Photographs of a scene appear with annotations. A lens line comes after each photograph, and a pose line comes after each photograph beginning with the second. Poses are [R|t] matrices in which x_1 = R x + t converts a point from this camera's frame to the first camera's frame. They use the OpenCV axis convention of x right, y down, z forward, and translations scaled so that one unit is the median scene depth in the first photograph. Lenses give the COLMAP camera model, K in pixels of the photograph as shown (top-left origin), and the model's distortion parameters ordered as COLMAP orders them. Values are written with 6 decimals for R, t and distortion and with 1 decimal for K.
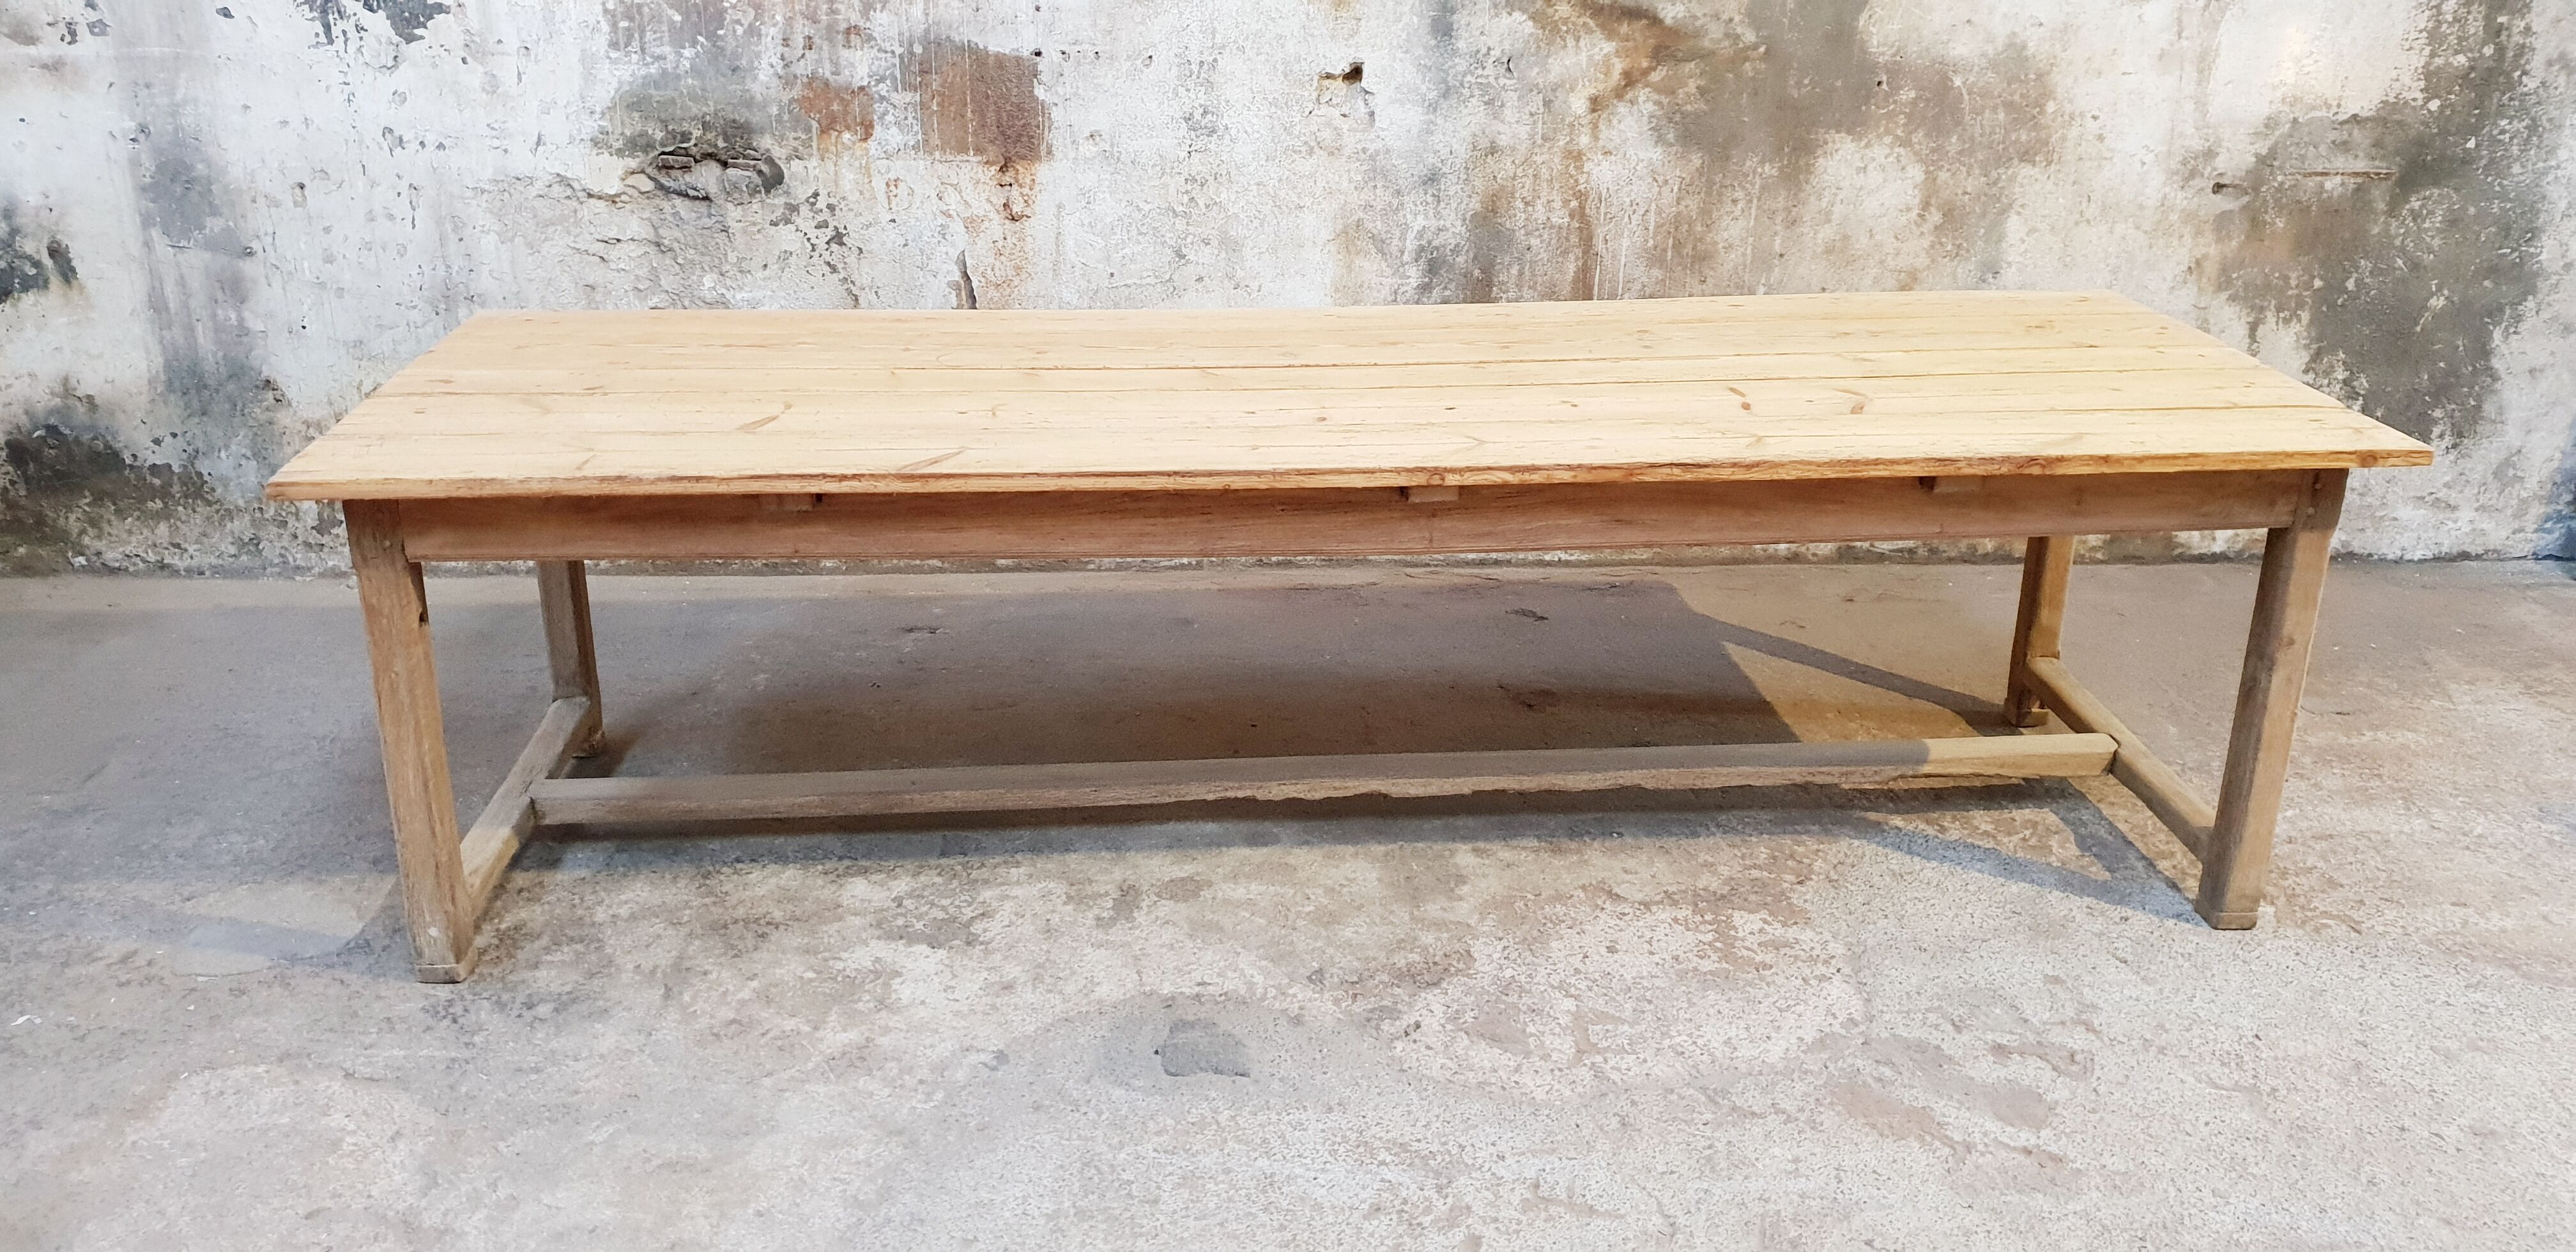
lens RADIAL K [[2020.9, 0, 1310.7], [0, 2020.9, 575.7], [0, 0, 1]] dist [0.025587, -0.018721]
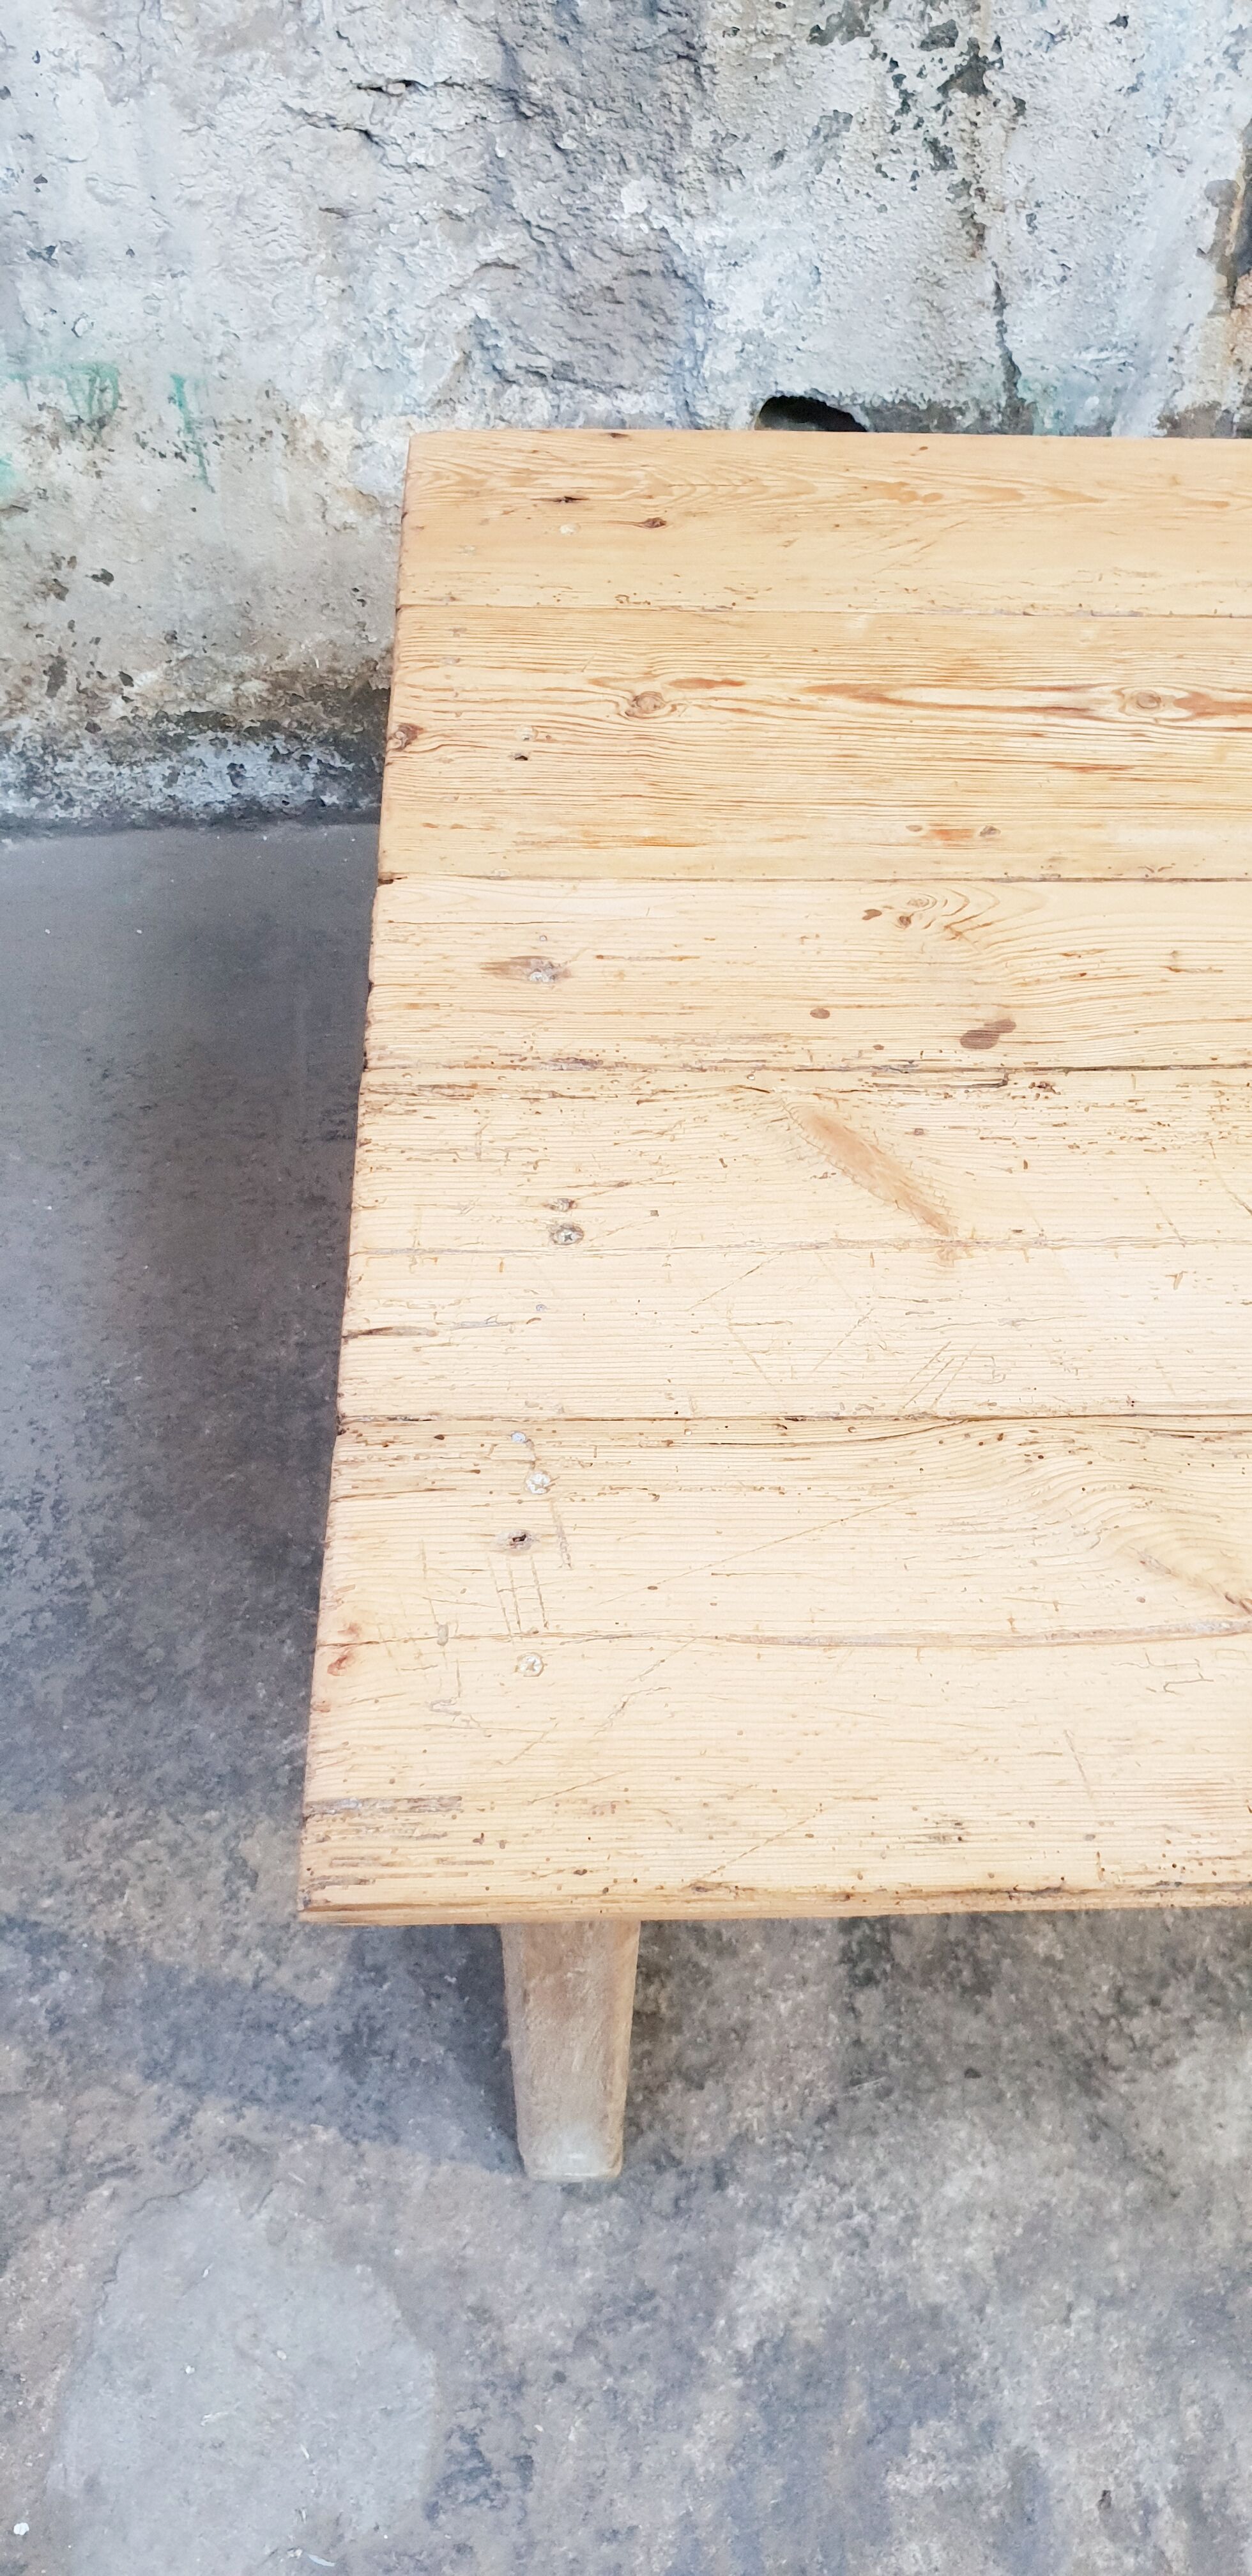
lens RADIAL K [[2020.9, 0, 679.0], [0, 2020.9, 1289.2], [0, 0, 1]] dist [0.025587, -0.018721]
pose [[0.999117, -0.014519, 0.039435, -0.313361], [-0.010375, 0.824148, 0.566280, -0.198436], [-0.040722, -0.566189, 0.823269, 0.562767]]
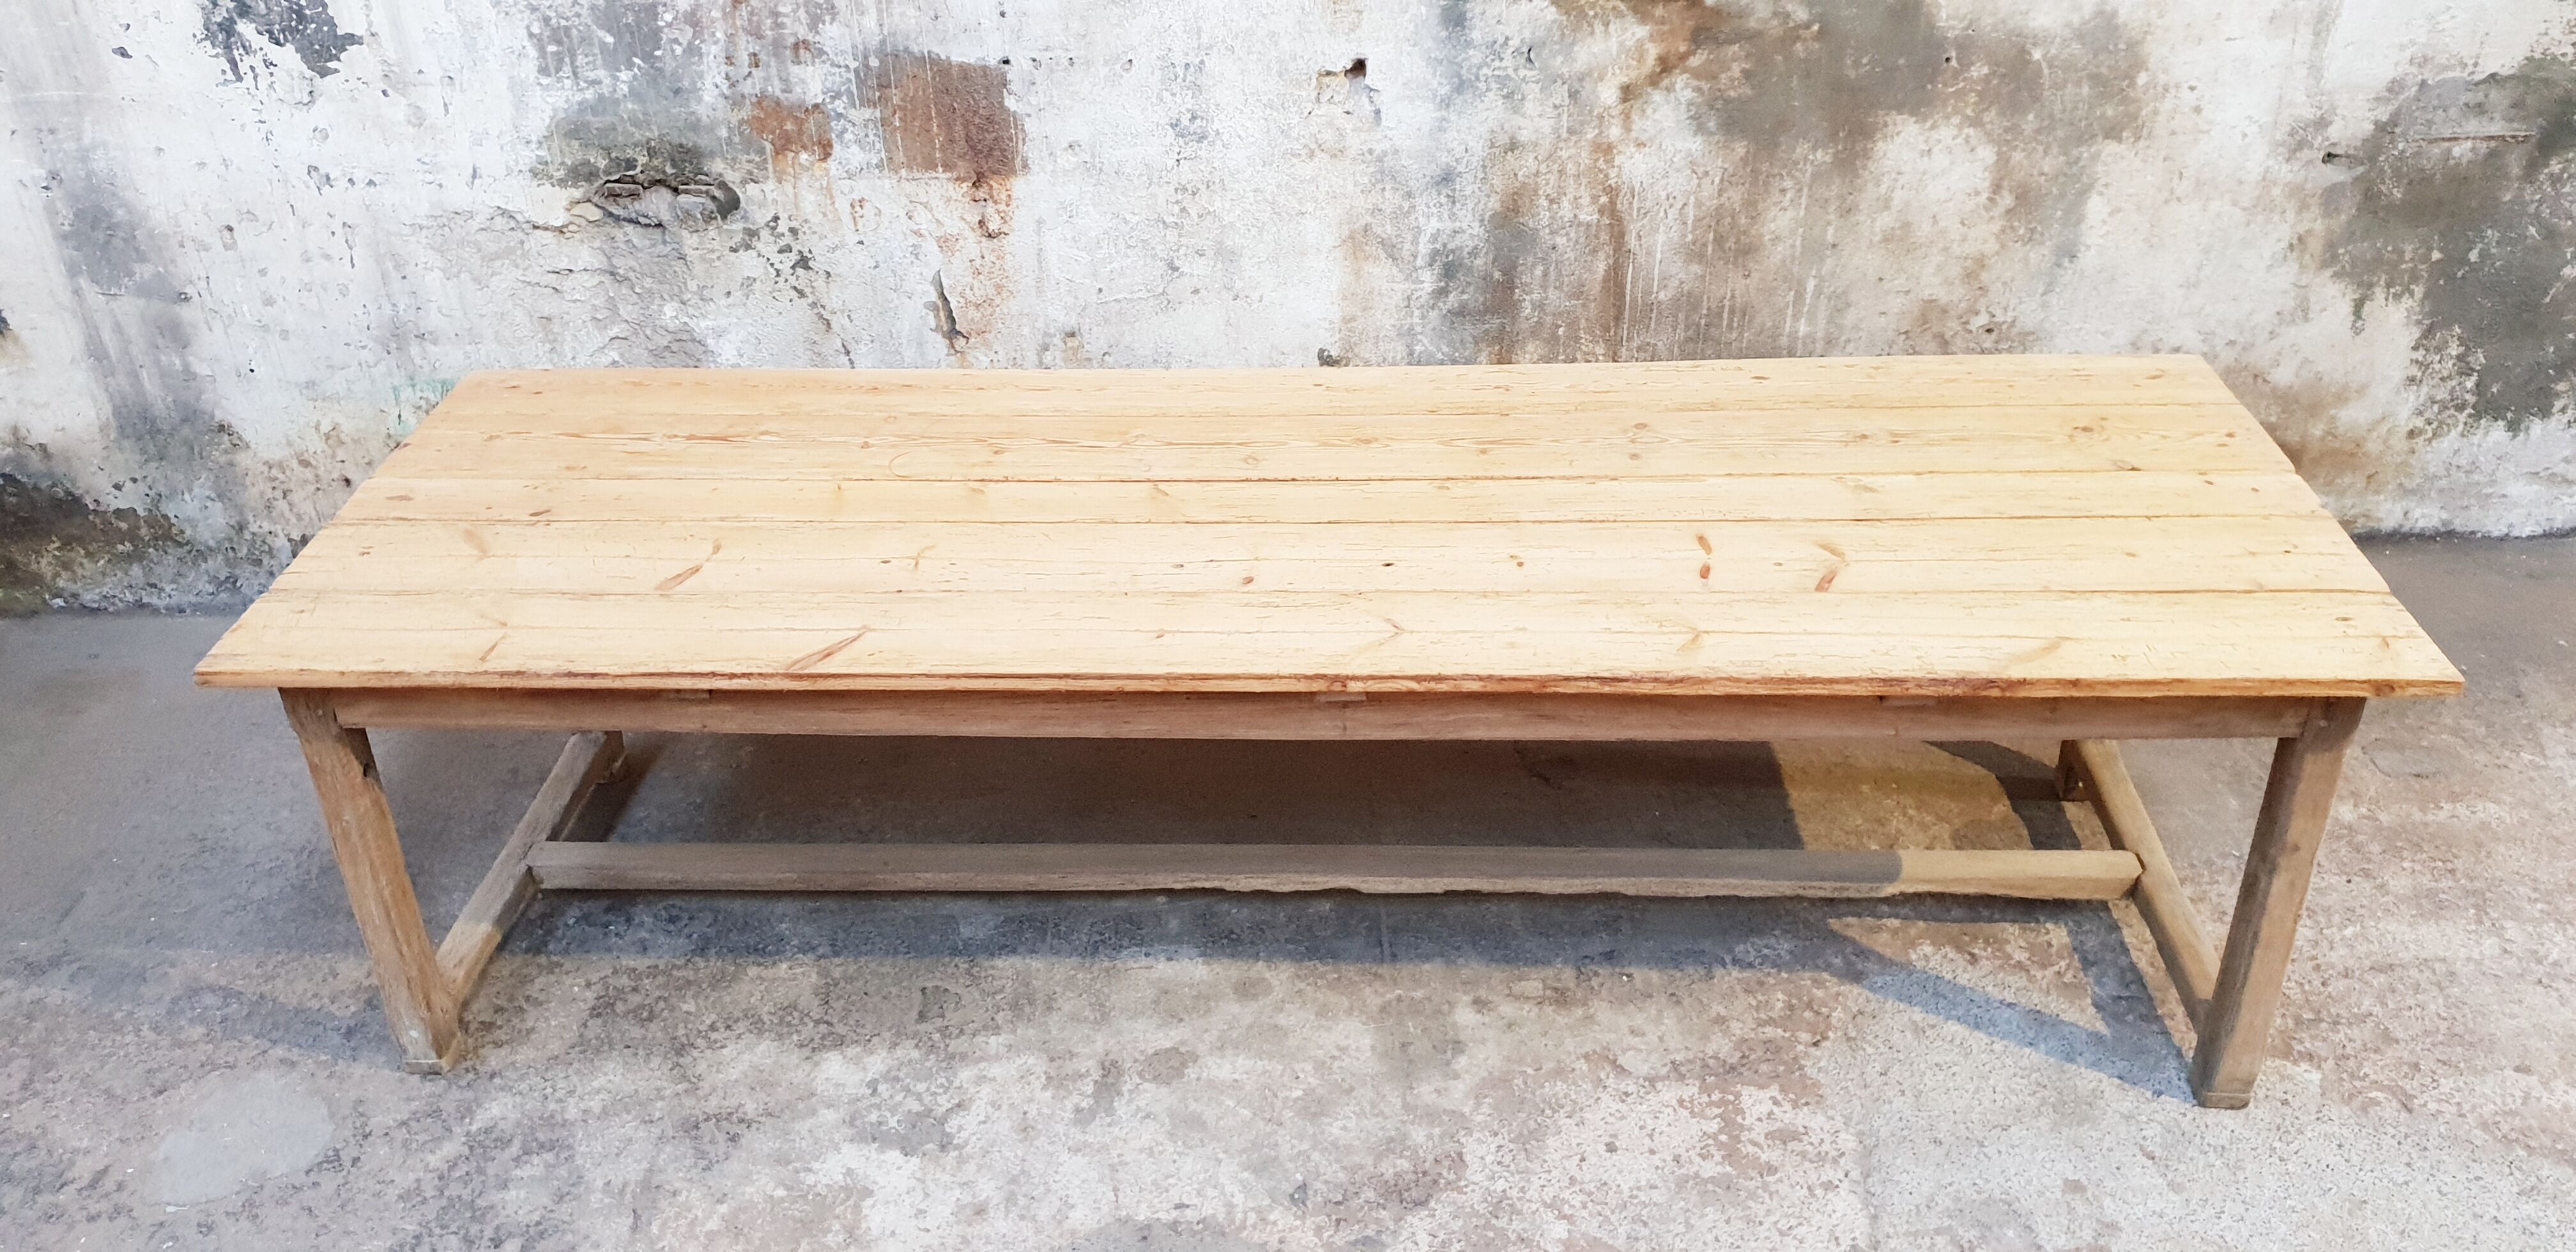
lens RADIAL K [[2020.9, 0, 1310.7], [0, 2020.9, 579.3], [0, 0, 1]] dist [0.025587, -0.018721]
pose [[0.998934, -0.010626, -0.044929, 0.039469], [0.018498, 0.983746, 0.178611, -0.188529], [0.042300, -0.179252, 0.982893, 0.073138]]
